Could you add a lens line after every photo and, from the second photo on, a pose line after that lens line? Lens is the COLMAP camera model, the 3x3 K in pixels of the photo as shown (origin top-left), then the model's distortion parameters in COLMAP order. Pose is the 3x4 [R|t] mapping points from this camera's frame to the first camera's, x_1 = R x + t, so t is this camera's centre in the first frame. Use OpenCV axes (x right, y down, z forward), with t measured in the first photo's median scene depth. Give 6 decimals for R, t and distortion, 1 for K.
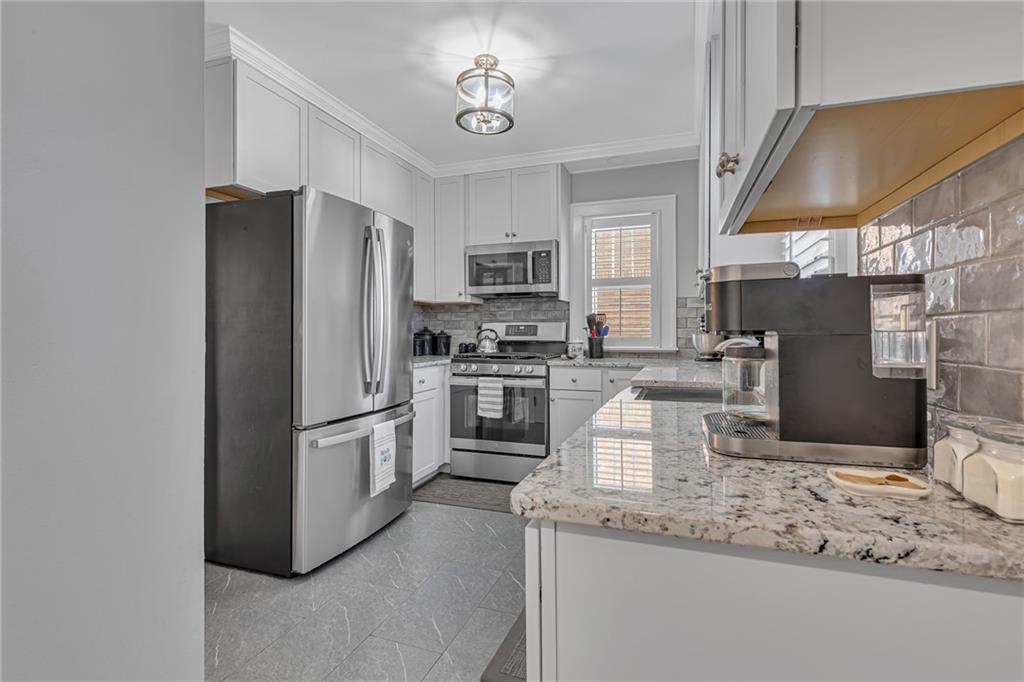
lens RADIAL K [[480.9, 0, 528.0], [0, 480.9, 333.0], [0, 0, 1]] dist [-0.005889, 0.000692]
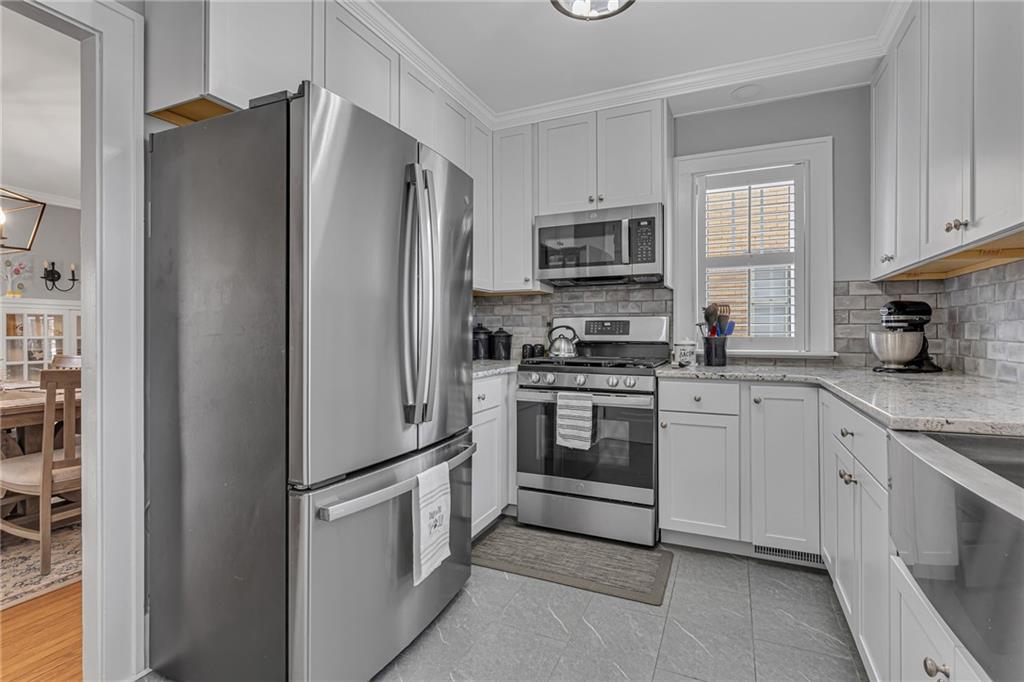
lens RADIAL K [[480.9, 0, 522.8], [0, 480.9, 333.0], [0, 0, 1]] dist [-0.005889, 0.000692]
pose [[0.996405, 0.001460, -0.084701, -0.095005], [-0.001343, 0.999998, 0.001438, 0.002514], [0.084703, -0.001319, 0.996405, 0.275198]]
